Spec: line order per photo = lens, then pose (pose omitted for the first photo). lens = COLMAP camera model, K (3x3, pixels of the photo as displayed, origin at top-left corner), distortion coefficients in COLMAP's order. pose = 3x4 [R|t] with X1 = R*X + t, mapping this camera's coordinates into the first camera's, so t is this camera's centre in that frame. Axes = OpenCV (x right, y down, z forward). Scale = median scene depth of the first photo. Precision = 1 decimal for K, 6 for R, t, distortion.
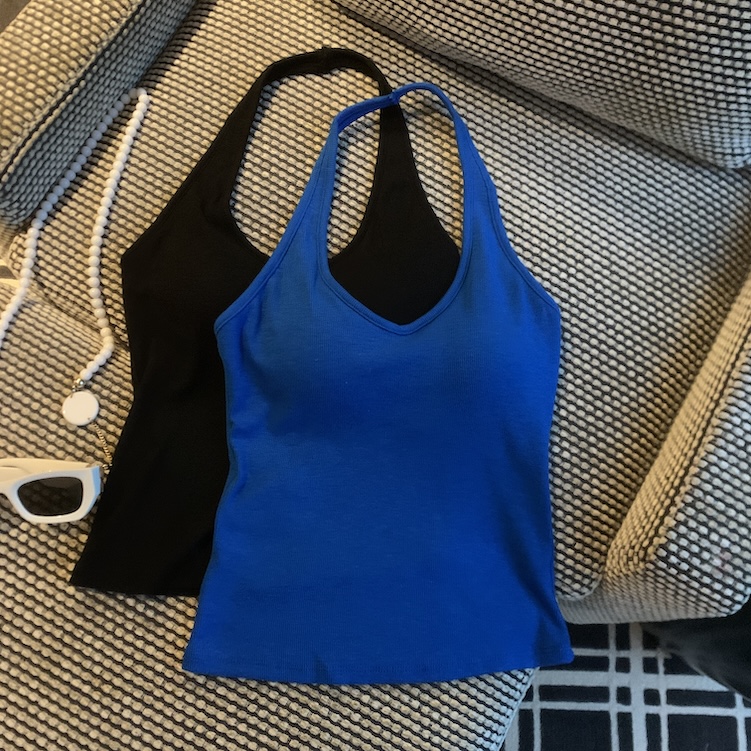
lens RADIAL K [[769.7, 0, 372.5], [0, 769.7, 374.4], [0, 0, 1]] dist [0.018411, 0.004156]
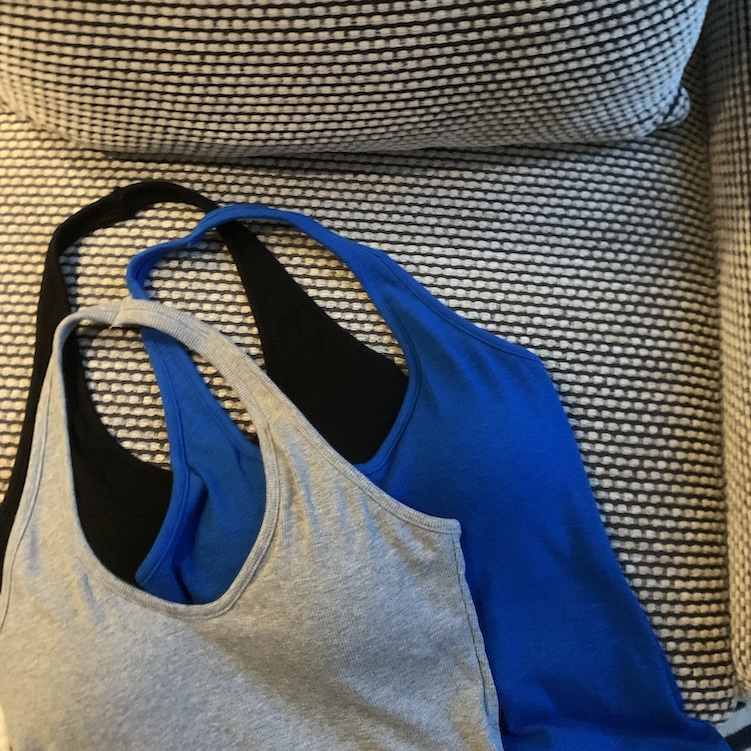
lens RADIAL K [[773.0, 0, 378.3], [0, 773.0, 390.0], [0, 0, 1]] dist [0.114144, -0.255808]
pose [[0.897968, -0.434156, 0.071848, 0.047409], [0.435857, 0.899970, -0.009161, -0.145755], [-0.060684, 0.039542, 0.997373, 0.225581]]
